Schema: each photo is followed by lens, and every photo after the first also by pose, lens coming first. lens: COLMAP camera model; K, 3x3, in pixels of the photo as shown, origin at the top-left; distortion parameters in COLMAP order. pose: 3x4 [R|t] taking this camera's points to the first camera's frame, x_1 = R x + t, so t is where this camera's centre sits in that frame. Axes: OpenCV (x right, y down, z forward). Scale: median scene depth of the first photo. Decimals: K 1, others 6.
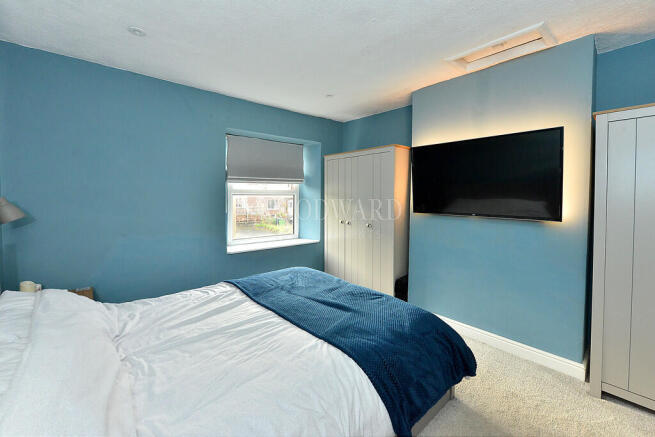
lens RADIAL K [[257.4, 0, 326.2], [0, 257.4, 201.3], [0, 0, 1]] dist [0.000068, -0.000017]
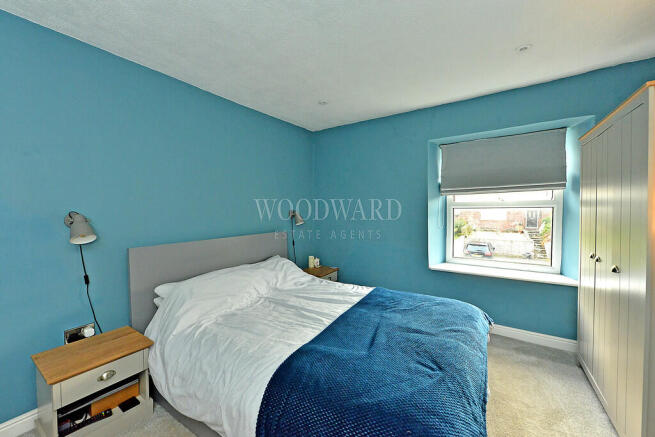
lens RADIAL K [[260.1, 0, 326.6], [0, 260.1, 216.8], [0, 0, 1]] dist [-0.010362, -0.000175]
pose [[0.296797, 0.017170, -0.954786, 0.826198], [-0.011107, 0.999833, 0.014528, -0.006630], [0.954876, 0.006293, 0.296938, 0.631771]]
